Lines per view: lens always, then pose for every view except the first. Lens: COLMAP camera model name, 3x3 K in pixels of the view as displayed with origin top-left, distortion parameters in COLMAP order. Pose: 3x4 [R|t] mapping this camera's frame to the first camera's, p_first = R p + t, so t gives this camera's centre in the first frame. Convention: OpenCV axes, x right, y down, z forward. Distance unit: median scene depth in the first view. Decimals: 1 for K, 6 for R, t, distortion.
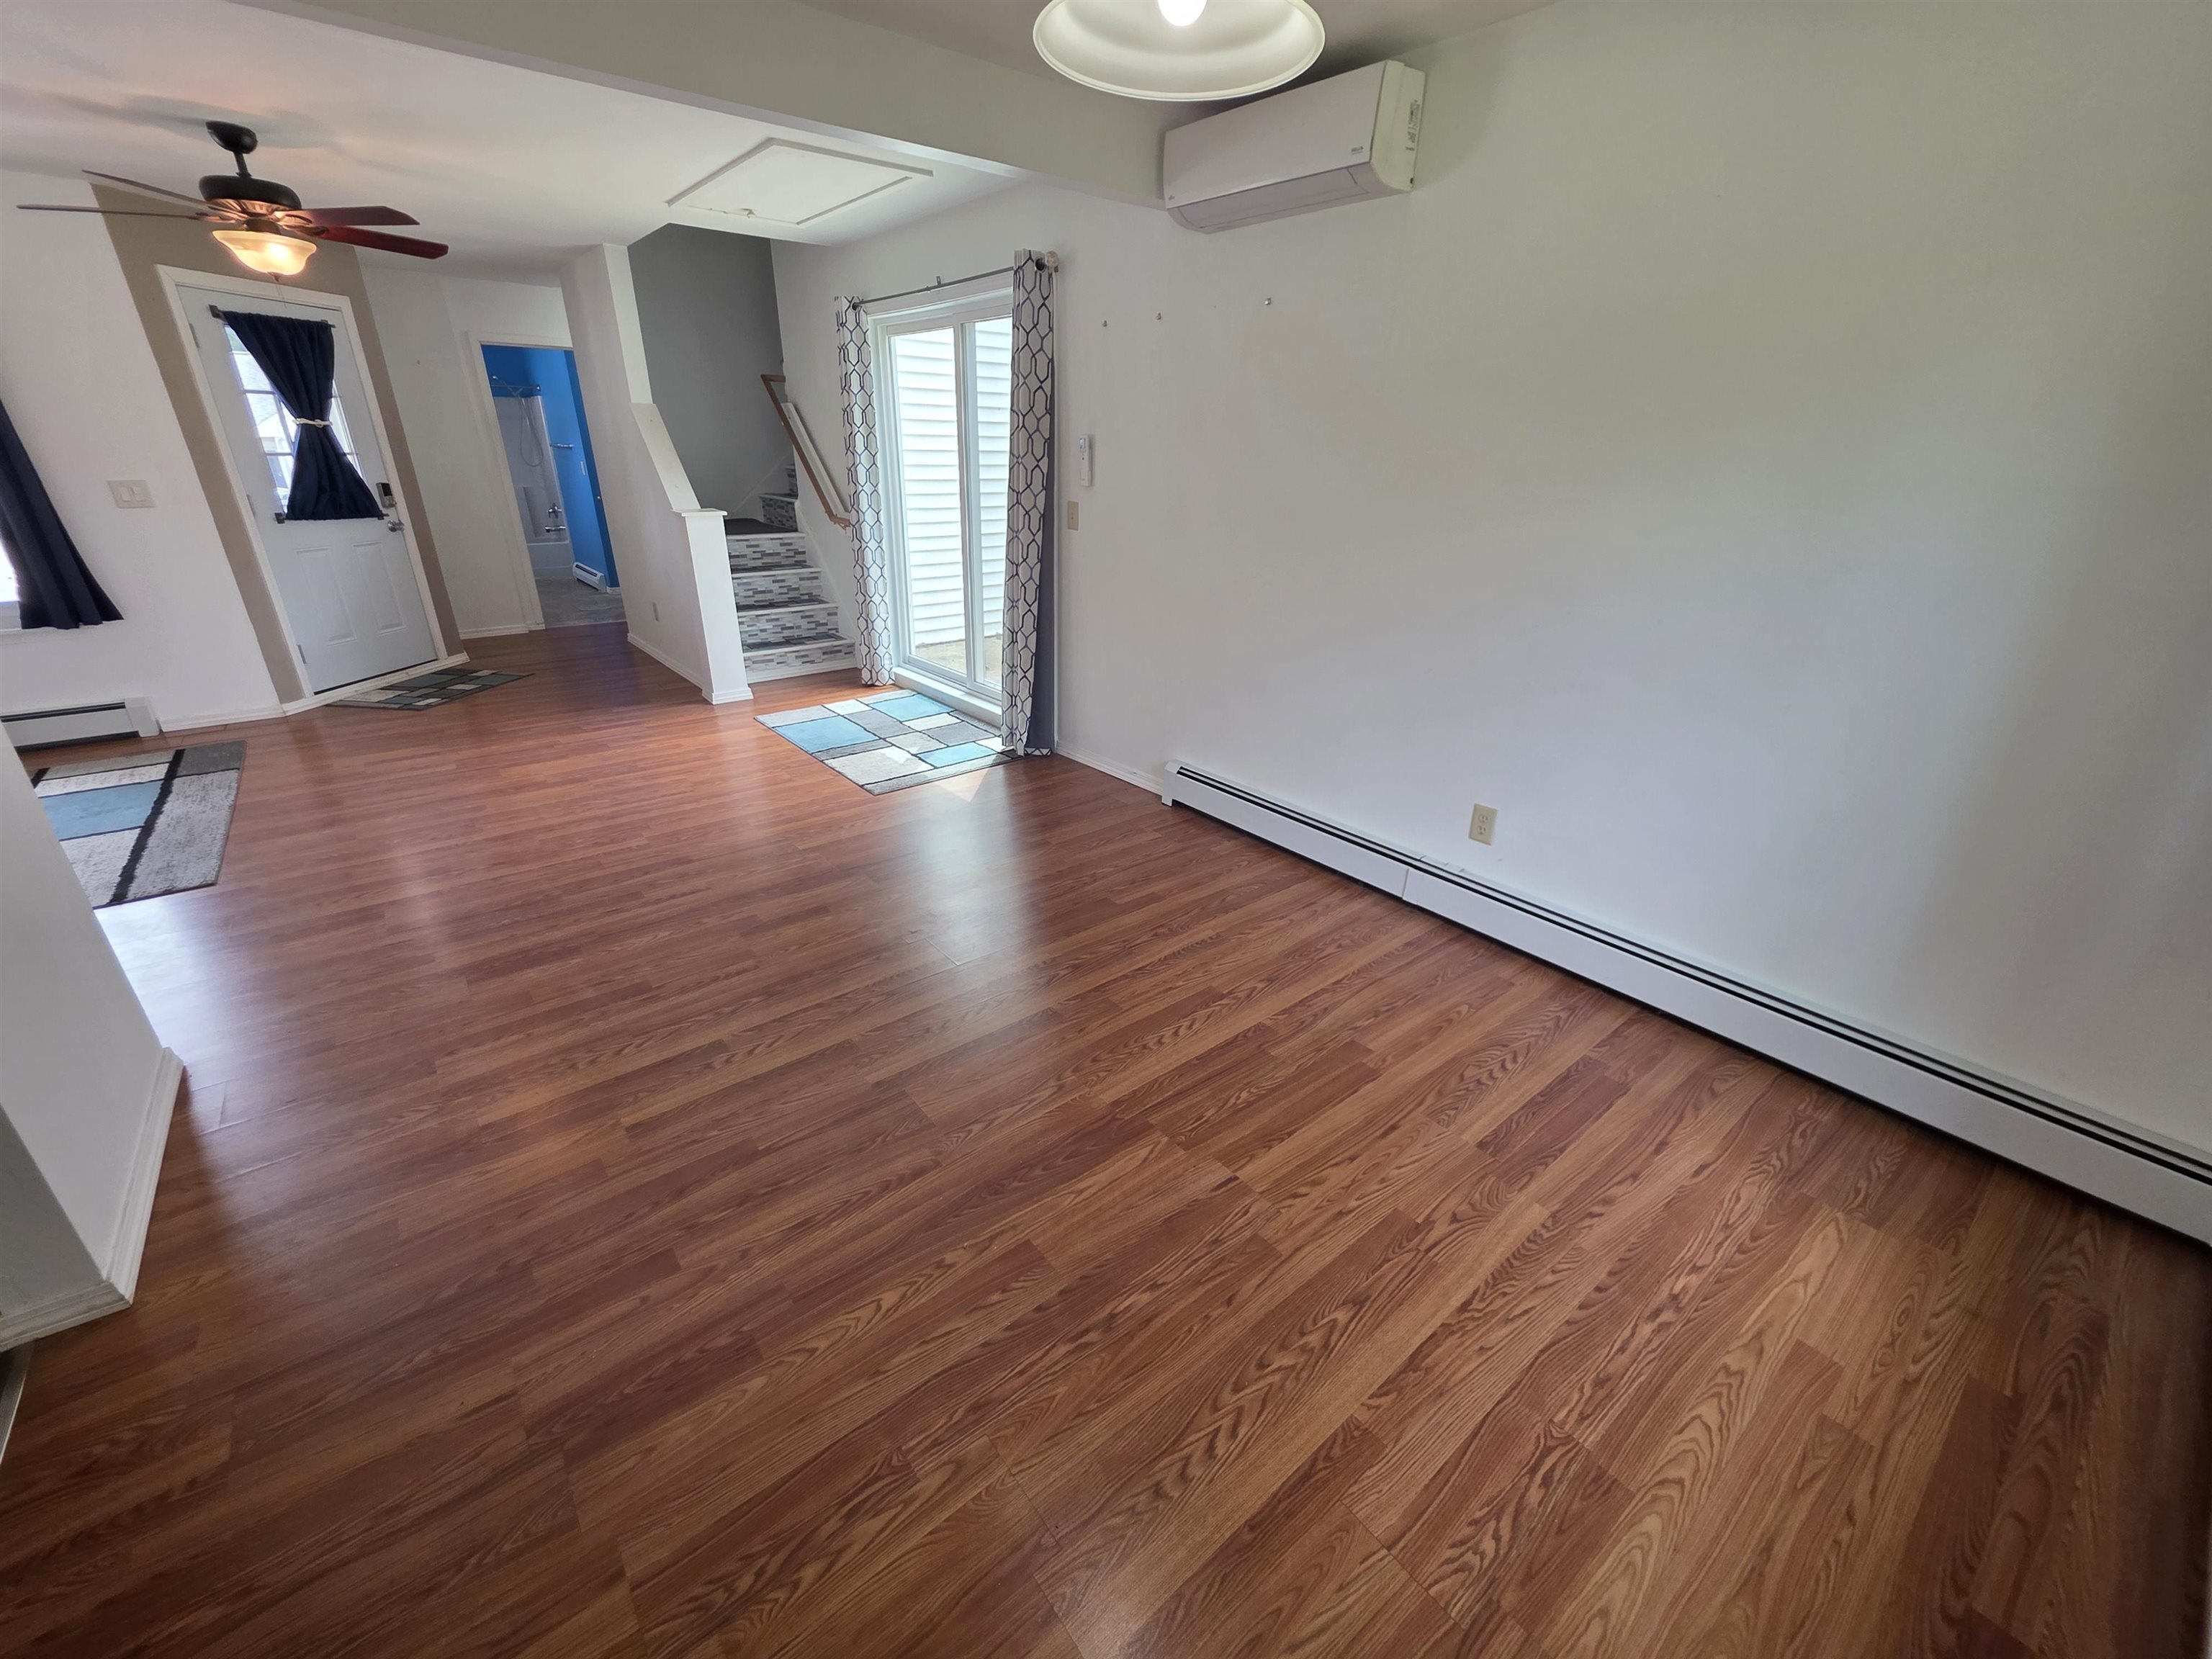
lens RADIAL K [[884.5, 0, 1100.9], [0, 884.5, 831.6], [0, 0, 1]] dist [0.001244, -0.000550]
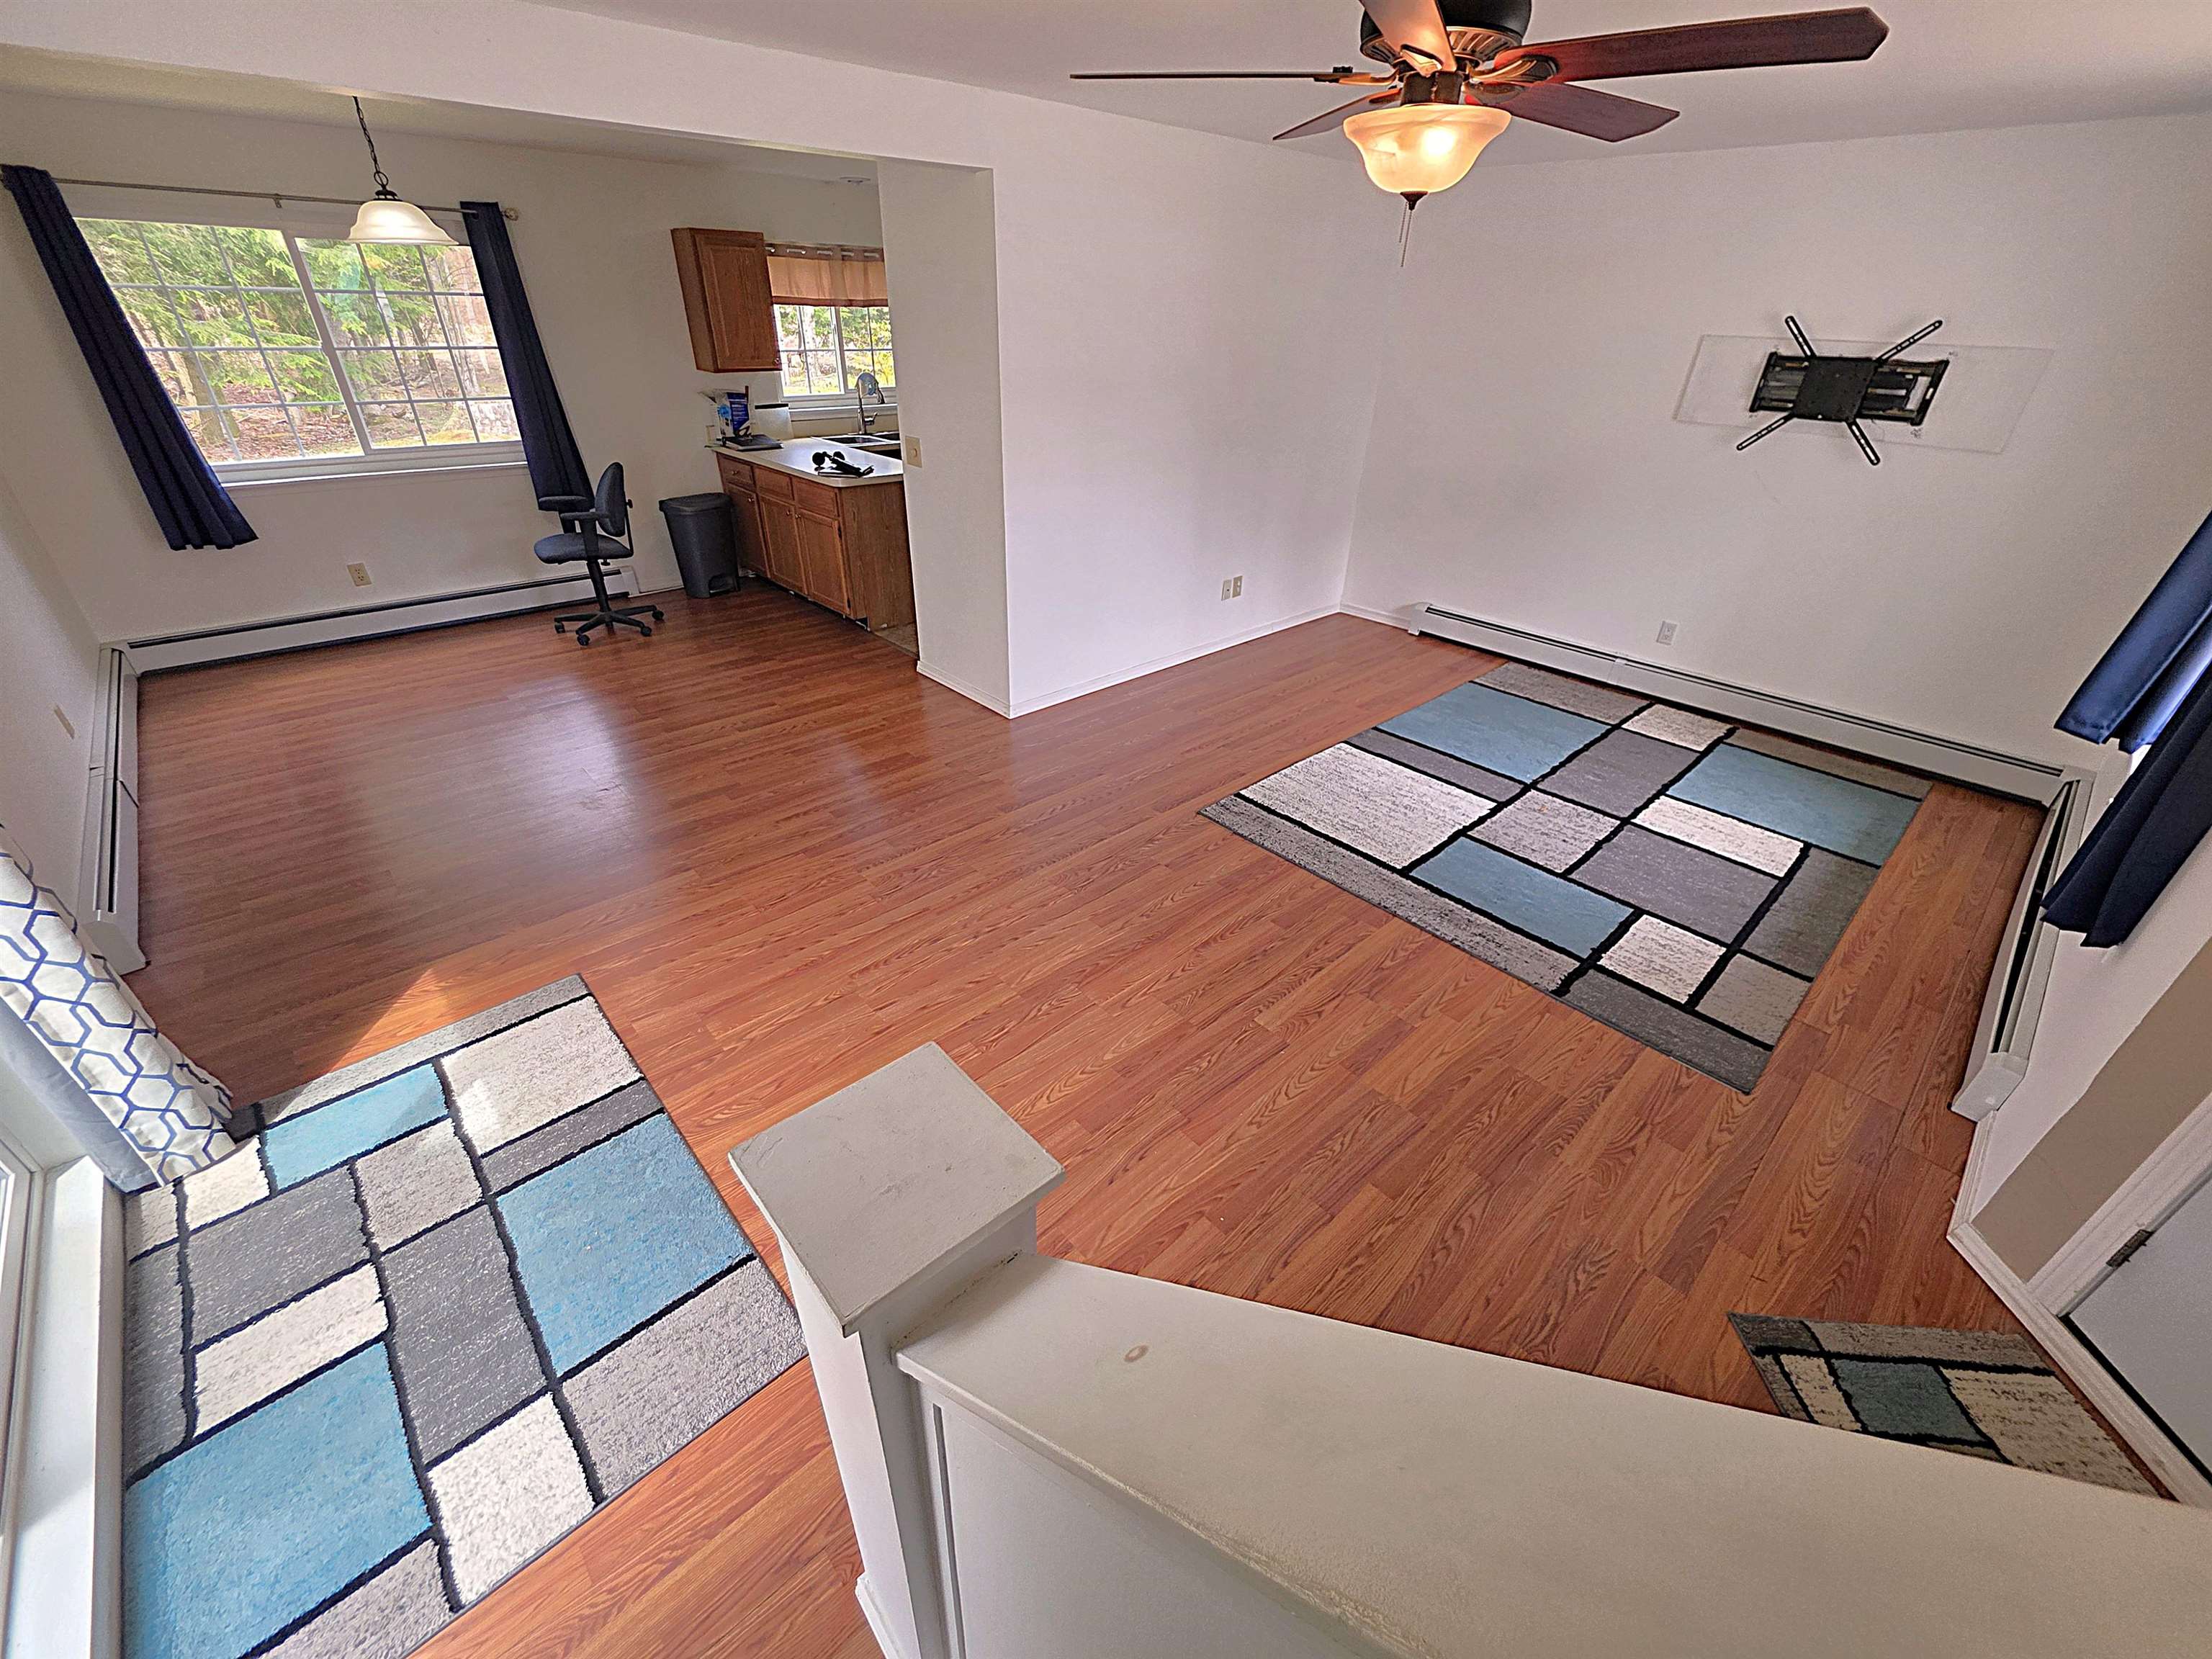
lens RADIAL K [[886.6, 0, 1105.7], [0, 886.6, 835.2], [0, 0, 1]] dist [0.005441, -0.000127]
pose [[-0.997172, 0.000088, -0.075156, -1.045704], [-0.061400, 0.575721, 0.815337, -1.180042], [0.043340, 0.817646, -0.574088, 2.262215]]
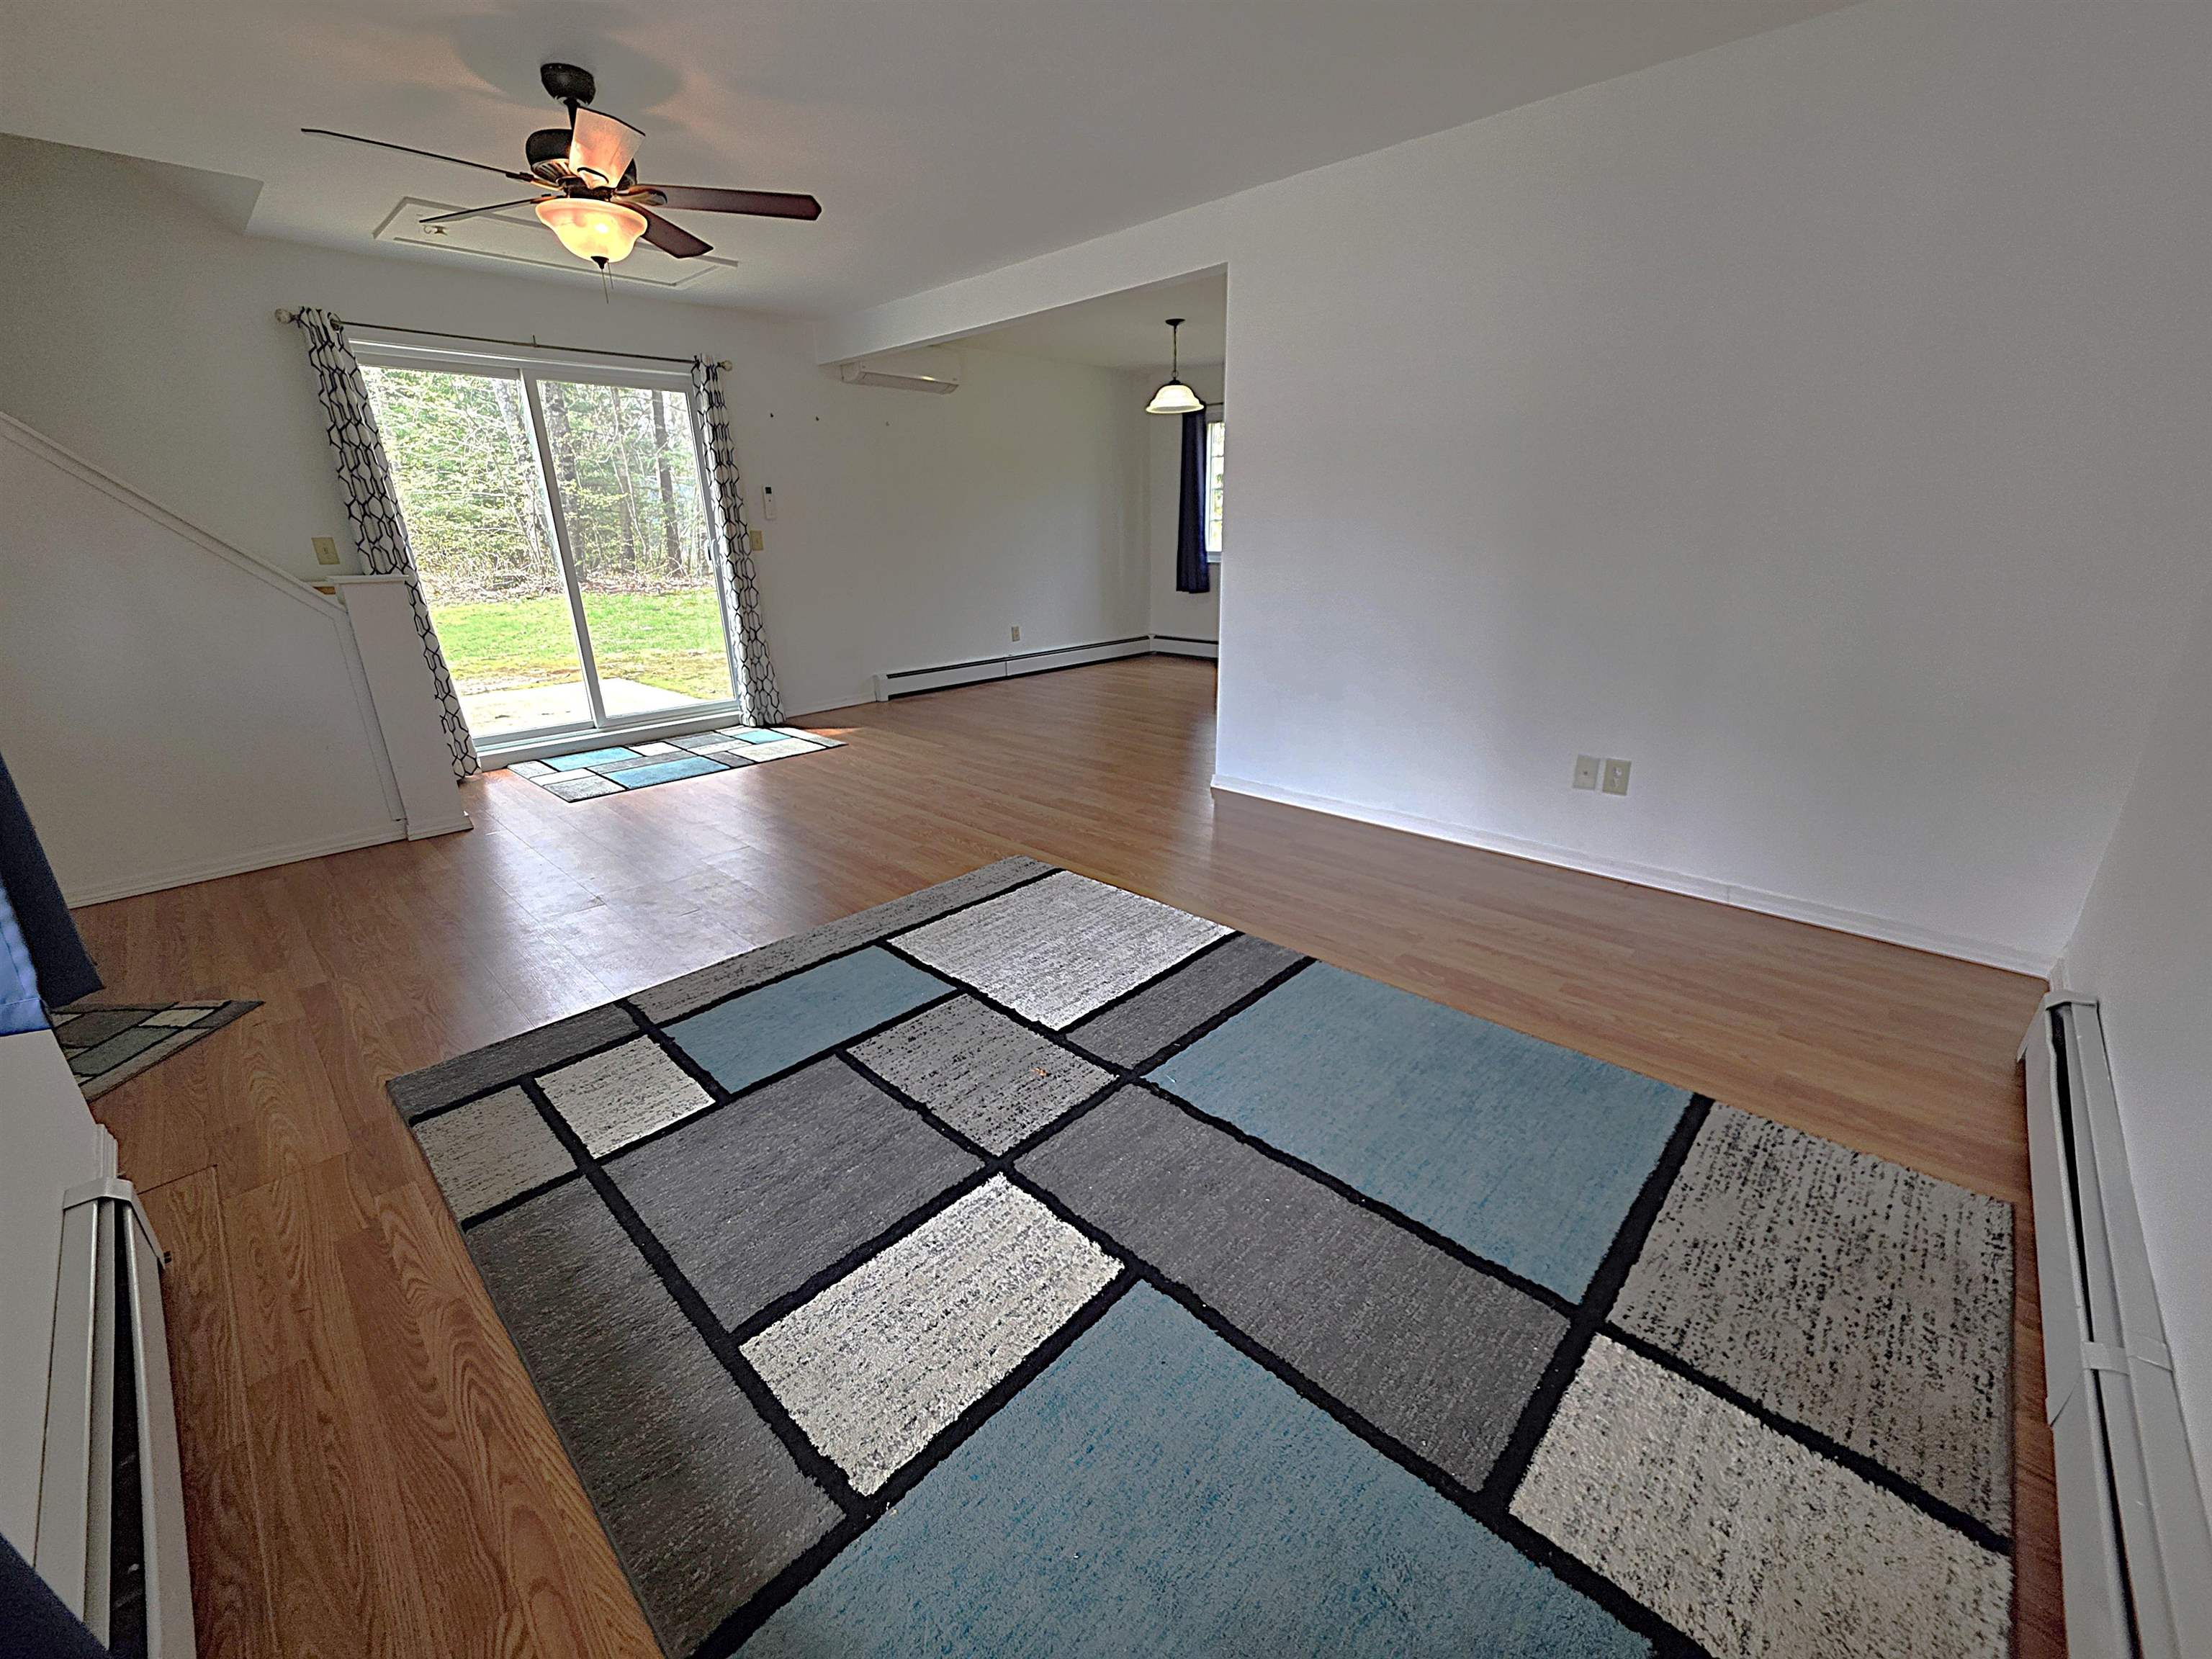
lens RADIAL K [[884.8, 0, 1092.0], [0, 884.8, 837.5], [0, 0, 1]] dist [0.003257, 0.000452]
pose [[-0.118668, -0.346983, 0.930334, -2.727178], [0.410353, 0.836059, 0.364164, -0.442766], [-0.904173, 0.424980, 0.043172, 1.138913]]
